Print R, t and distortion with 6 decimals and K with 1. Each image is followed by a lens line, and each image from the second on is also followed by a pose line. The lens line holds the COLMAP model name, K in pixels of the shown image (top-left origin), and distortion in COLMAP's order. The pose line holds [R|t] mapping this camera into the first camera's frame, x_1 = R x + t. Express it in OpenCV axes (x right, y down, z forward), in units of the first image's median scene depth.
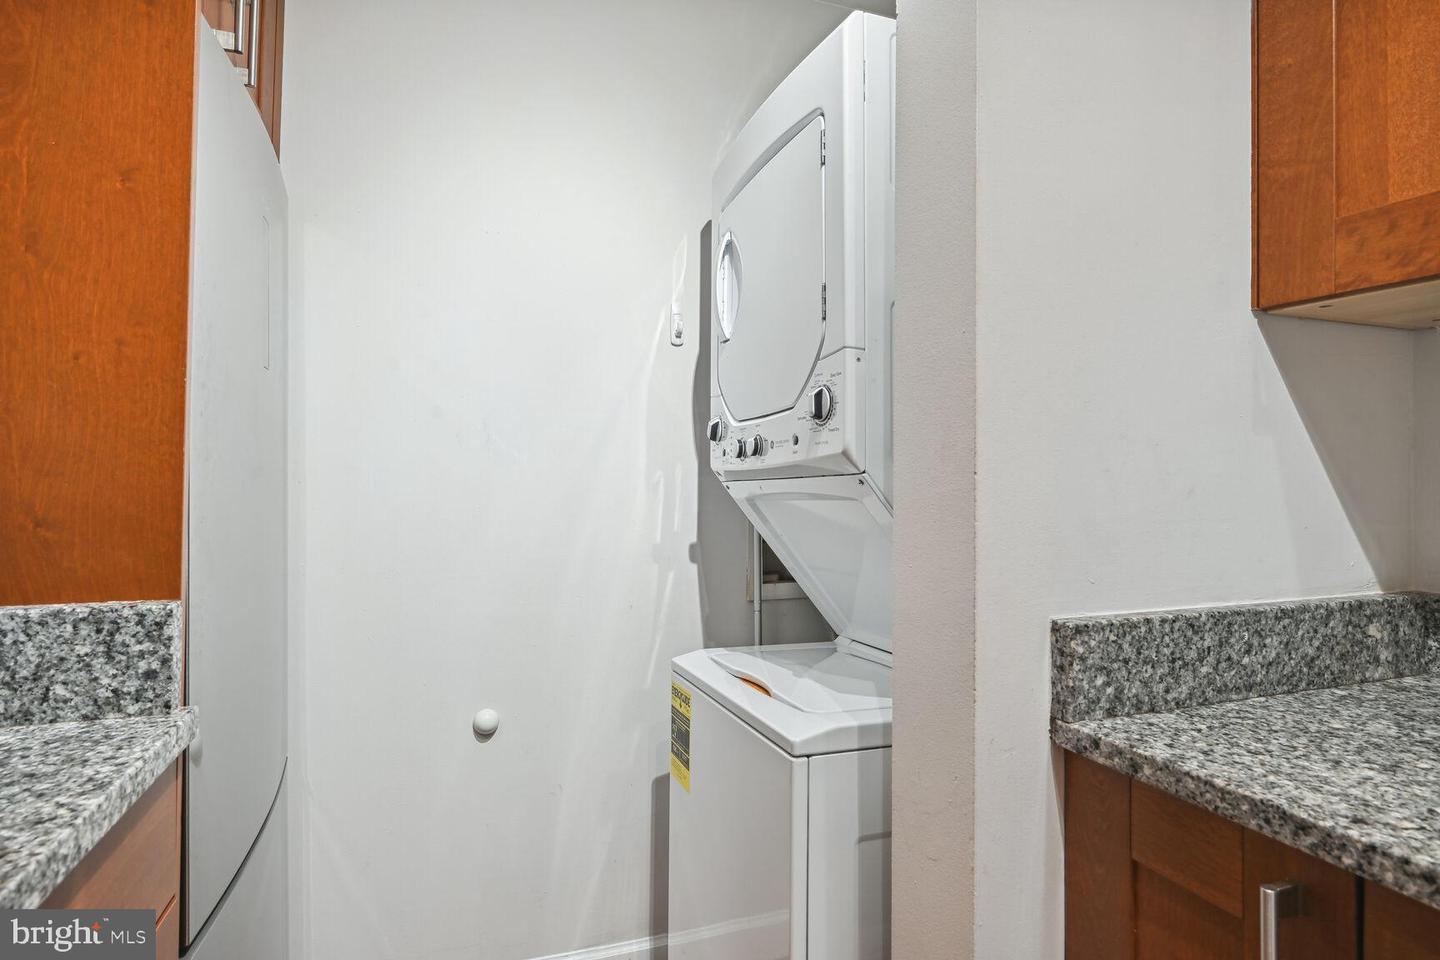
lens RADIAL K [[798.6, 0, 724.3], [0, 798.6, 460.7], [0, 0, 1]] dist [0.023740, -0.000086]
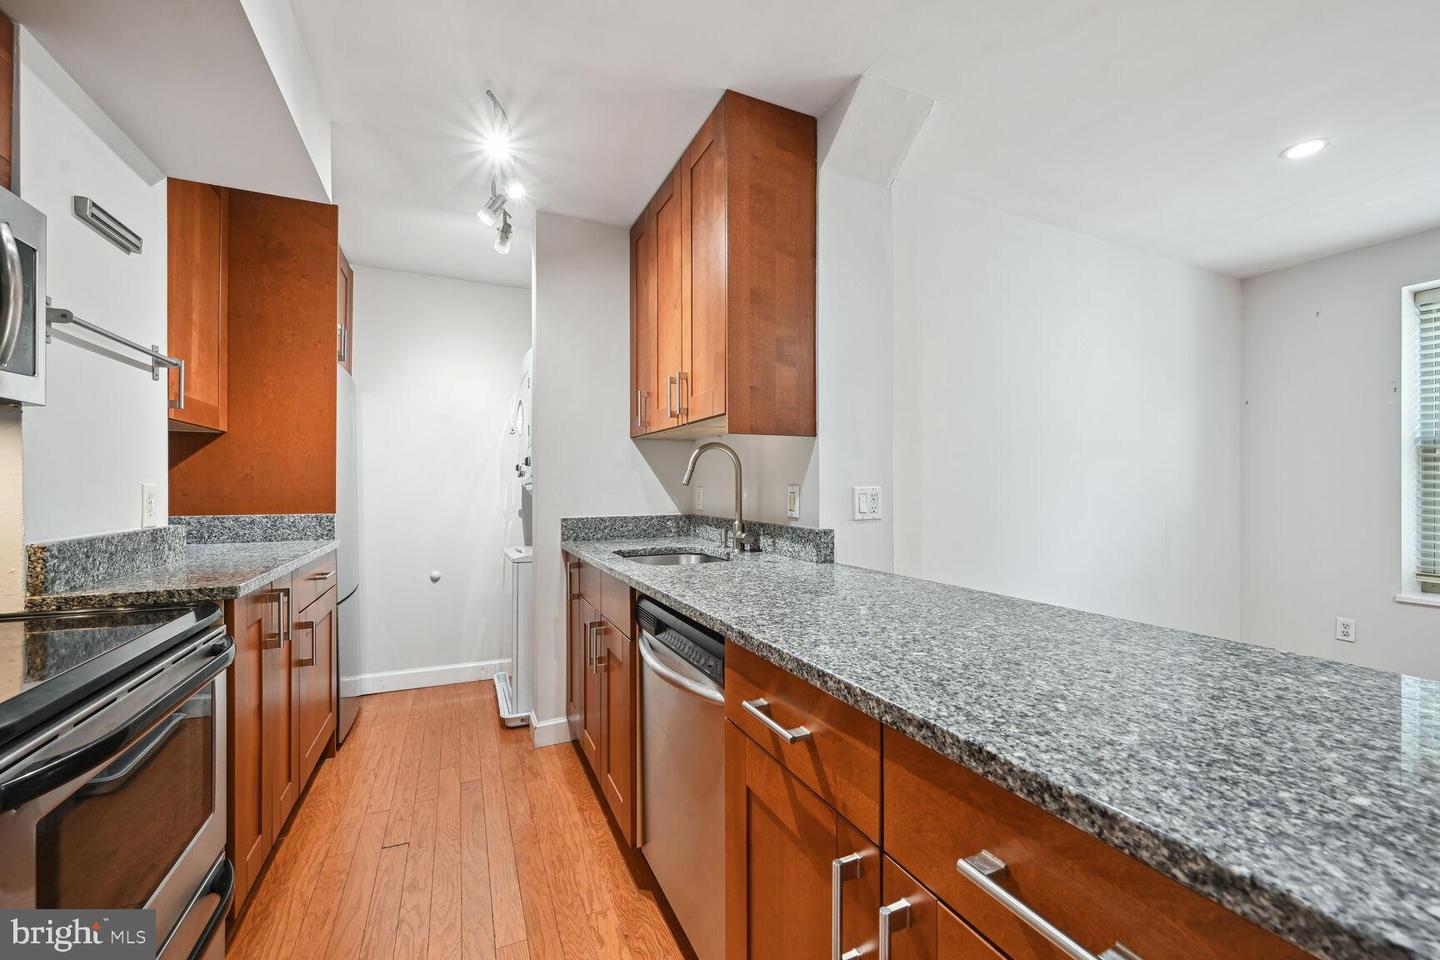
lens RADIAL K [[579.1, 0, 732.5], [0, 579.1, 484.7], [0, 0, 1]] dist [-0.002721, 0.001377]
pose [[0.995360, -0.006756, 0.095984, 1.176524], [0.005019, 0.999819, 0.018327, -0.022569], [-0.096090, -0.017761, 0.995214, -2.358883]]
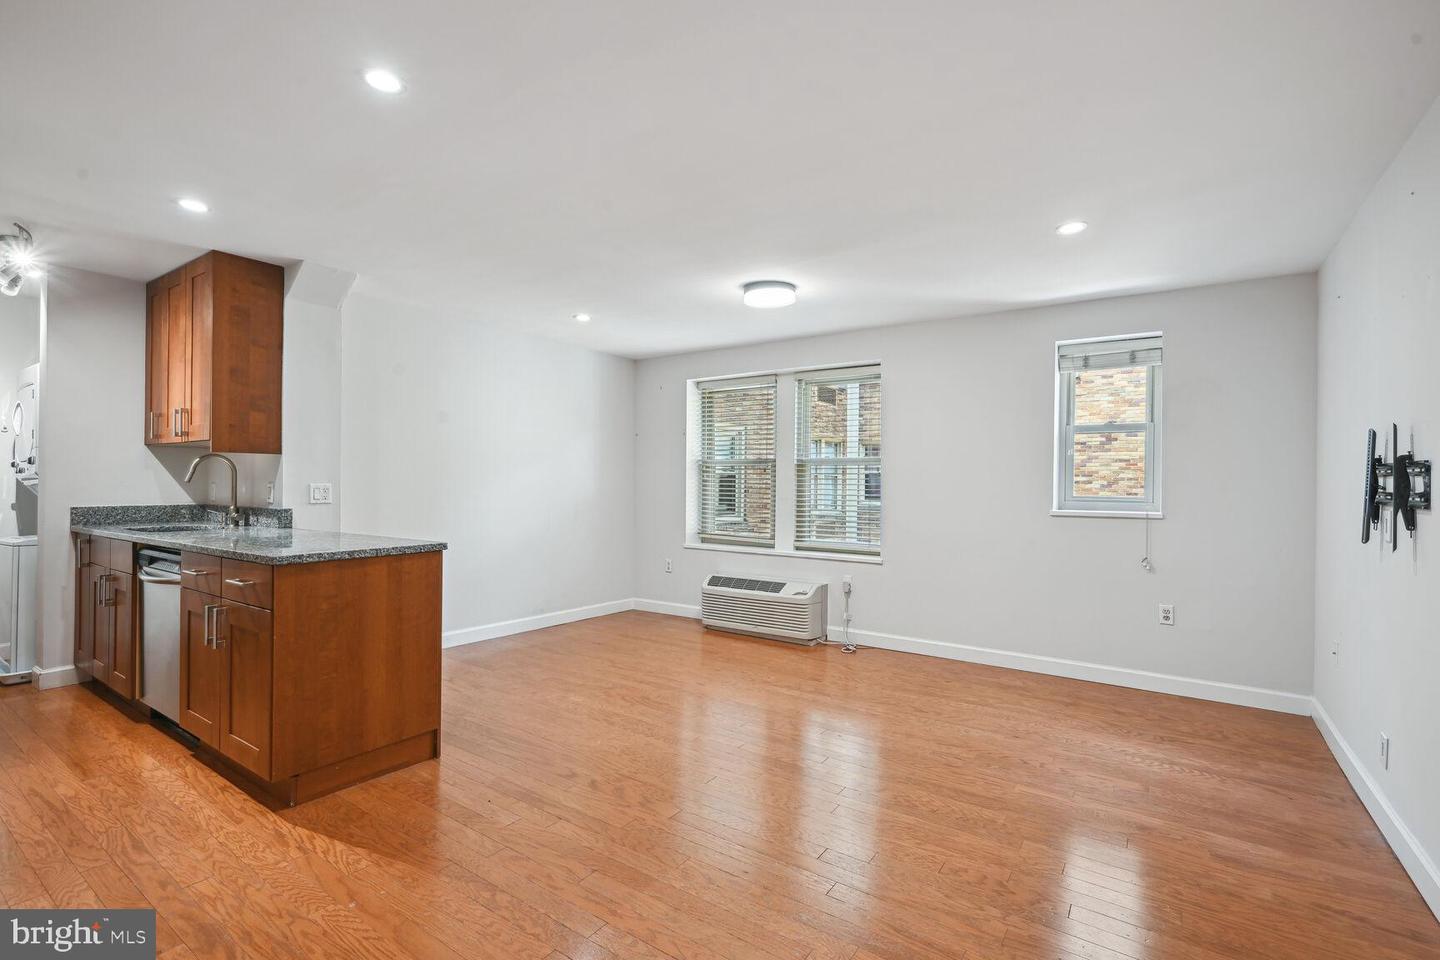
lens RADIAL K [[644.6, 0, 725.9], [0, 644.6, 481.6], [0, 0, 1]] dist [-0.002137, 0.000462]
pose [[0.812198, 0.002571, 0.583376, 1.678923], [-0.013716, 0.999798, 0.014691, -0.097955], [-0.583221, -0.019934, 0.812069, -5.688283]]
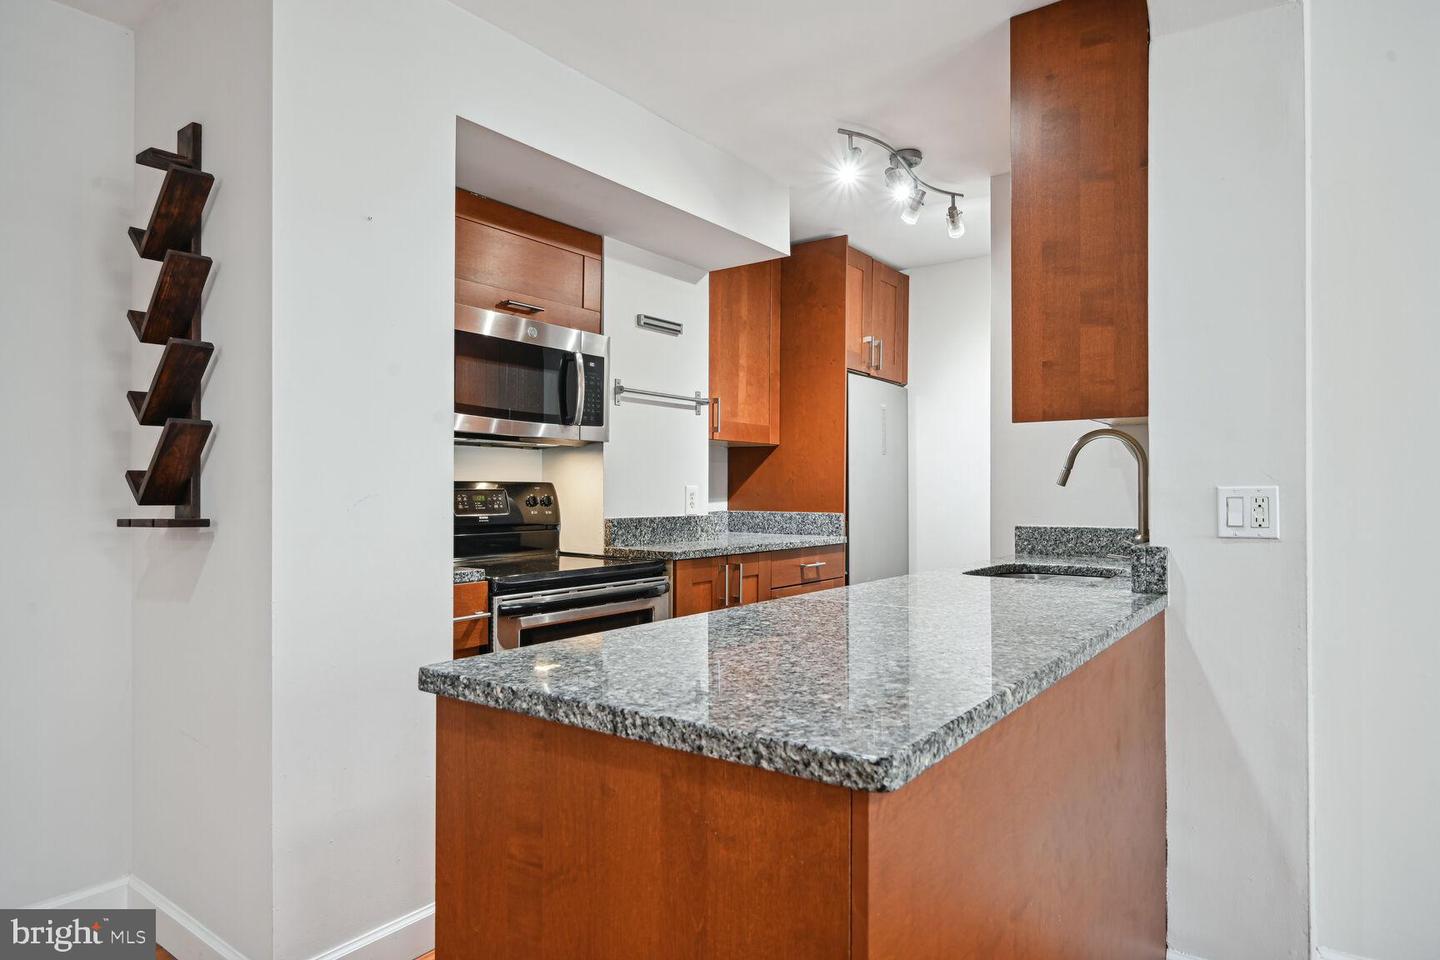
lens RADIAL K [[842.4, 0, 722.4], [0, 842.4, 485.5], [0, 0, 1]] dist [-0.008257, -0.000411]
pose [[0.549497, -0.010674, -0.835427, 3.245536], [0.015612, 0.999875, -0.002506, 0.017141], [0.835350, -0.011666, 0.549595, -2.421468]]
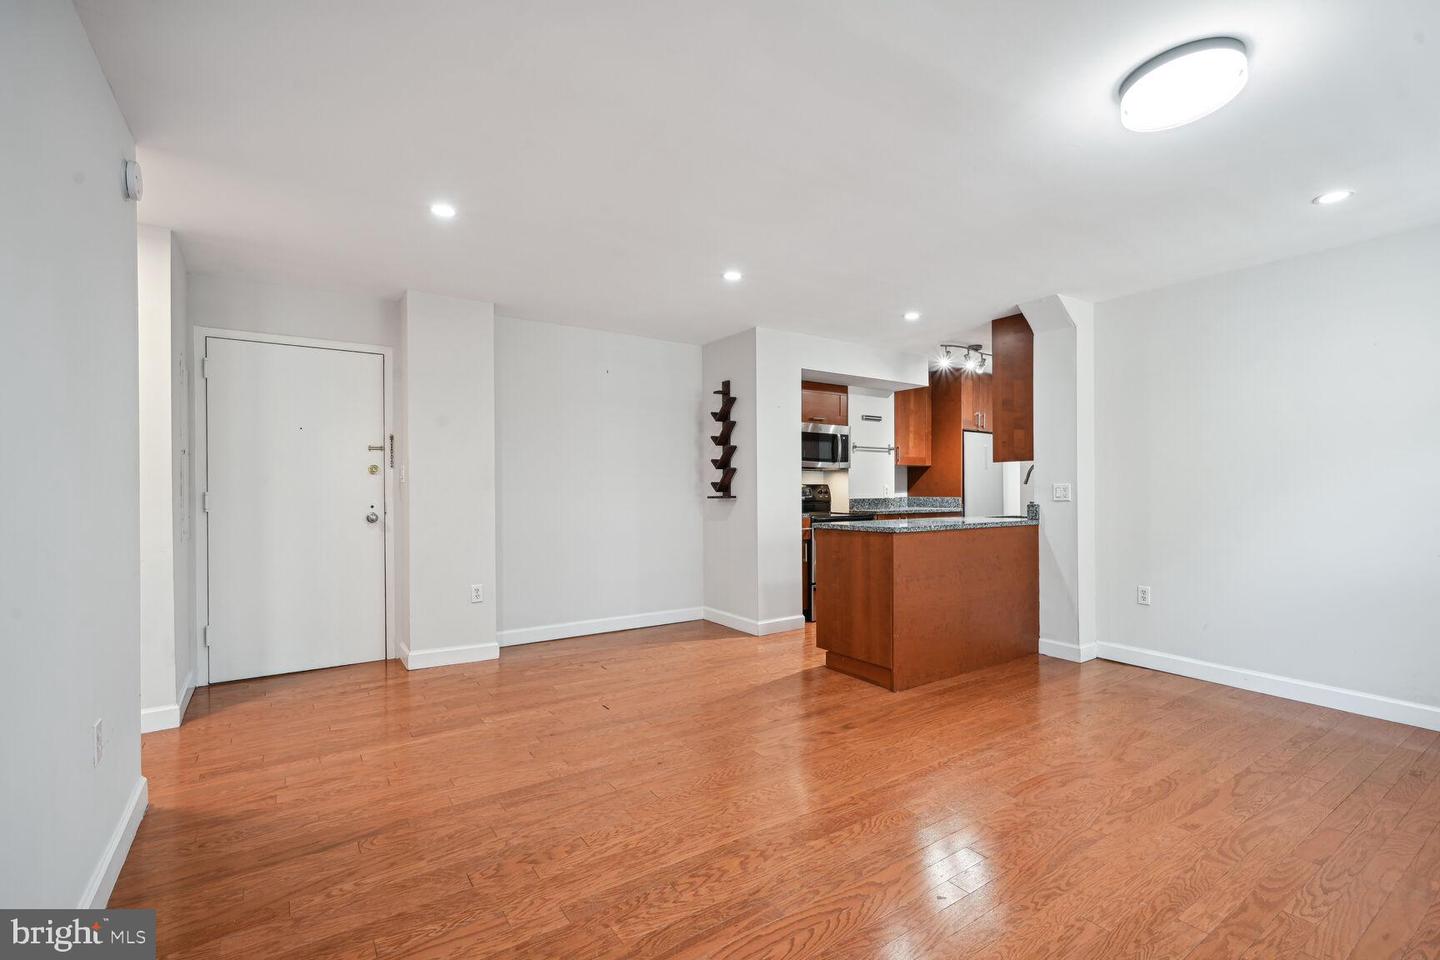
lens RADIAL K [[644.6, 0, 727.8], [0, 644.6, 489.0], [0, 0, 1]] dist [-0.002137, 0.000462]
pose [[0.257728, -0.009406, -0.966172, 6.828672], [0.022624, 0.999737, -0.003698, 0.037173], [0.965953, -0.020905, 0.257873, -4.159140]]
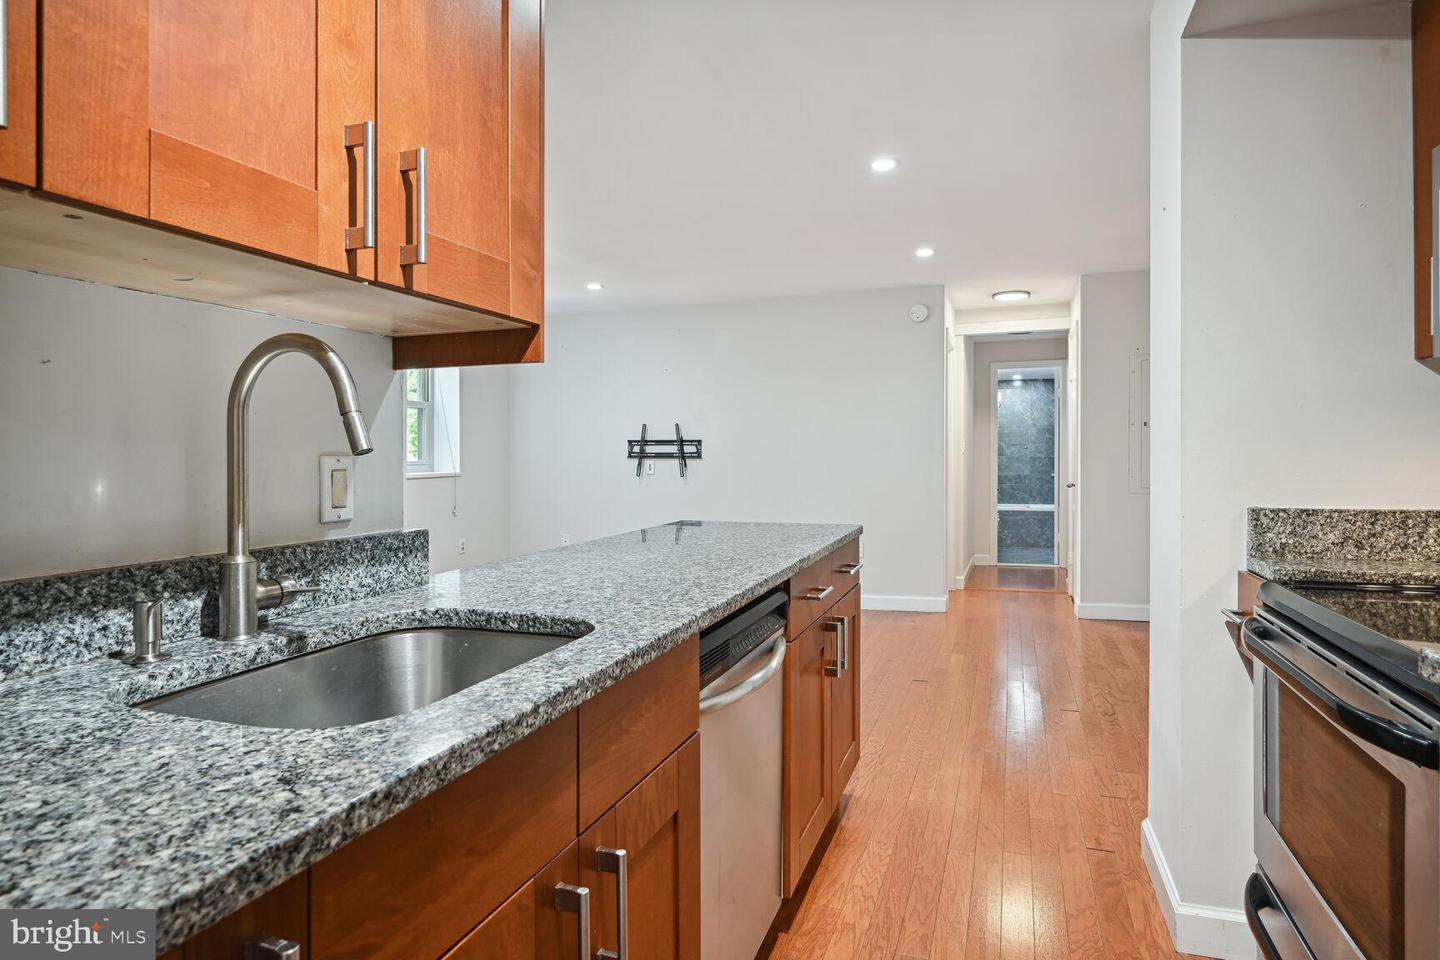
lens RADIAL K [[798.6, 0, 723.2], [0, 798.6, 468.3], [0, 0, 1]] dist [0.023740, -0.000086]
pose [[-0.763807, -0.013327, 0.645307, -0.139982], [-0.012336, 0.999906, 0.006049, 0.040339], [-0.645327, -0.003340, -0.763899, 1.155240]]
